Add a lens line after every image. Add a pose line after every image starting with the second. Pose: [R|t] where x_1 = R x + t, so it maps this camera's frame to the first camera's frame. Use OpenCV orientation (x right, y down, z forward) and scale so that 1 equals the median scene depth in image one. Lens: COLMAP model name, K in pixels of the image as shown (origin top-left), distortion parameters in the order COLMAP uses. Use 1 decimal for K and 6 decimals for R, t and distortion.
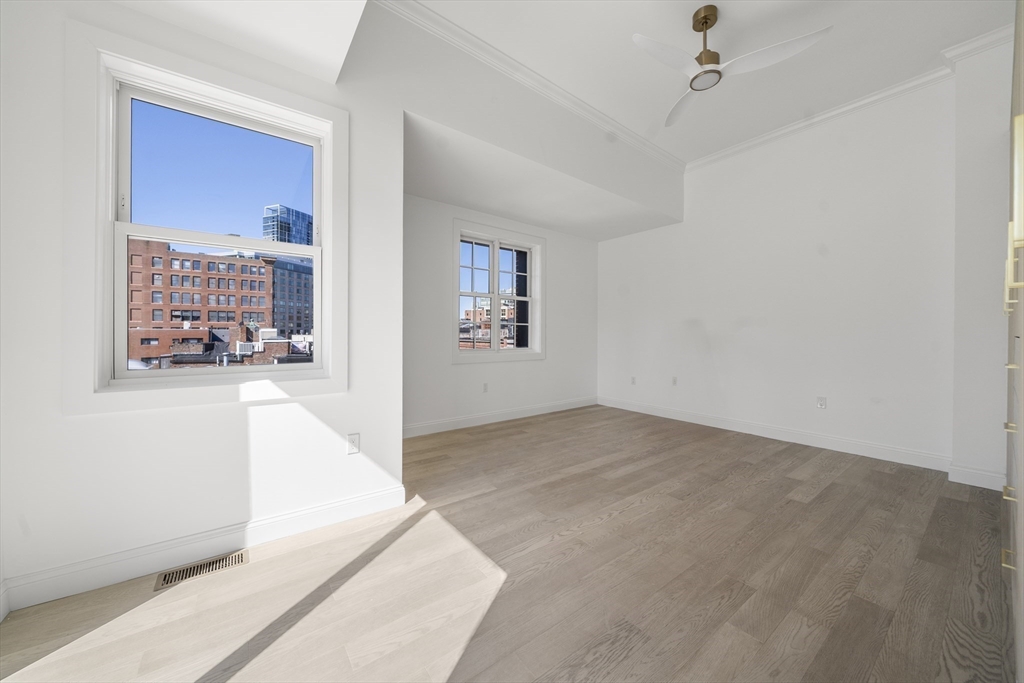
lens RADIAL K [[364.7, 0, 503.5], [0, 364.7, 335.9], [0, 0, 1]] dist [-0.007426, 0.000039]
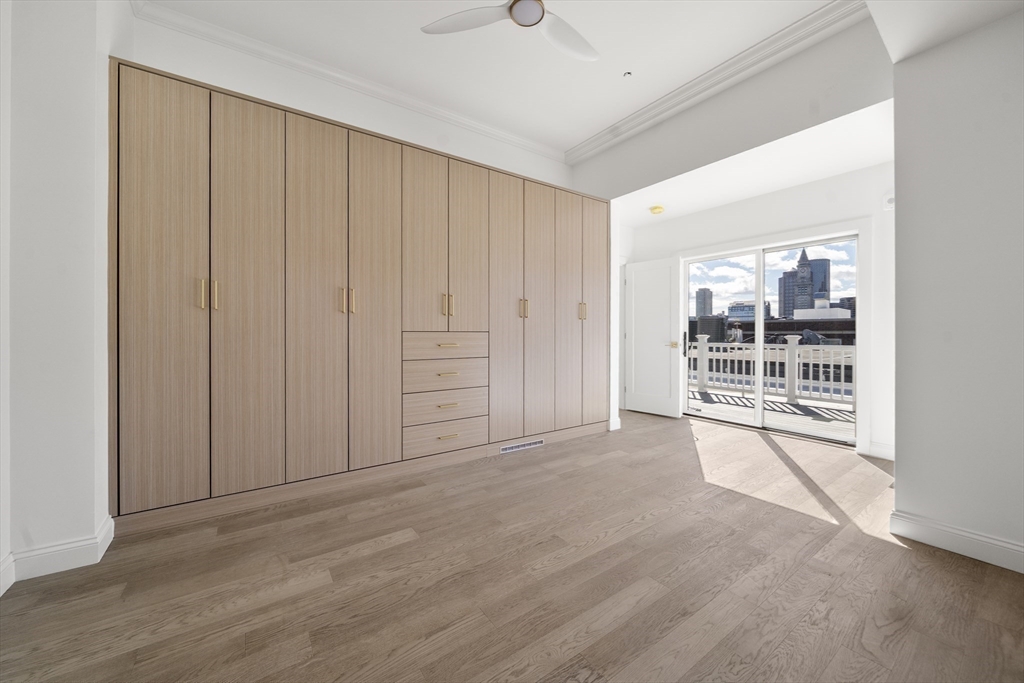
lens RADIAL K [[402.3, 0, 508.8], [0, 402.3, 335.8], [0, 0, 1]] dist [-0.001397, 0.000085]
pose [[-0.999968, -0.002819, 0.007438, 0.481573], [-0.002721, 0.999909, 0.013183, -0.000427], [-0.007474, 0.013162, -0.999885, 1.546429]]
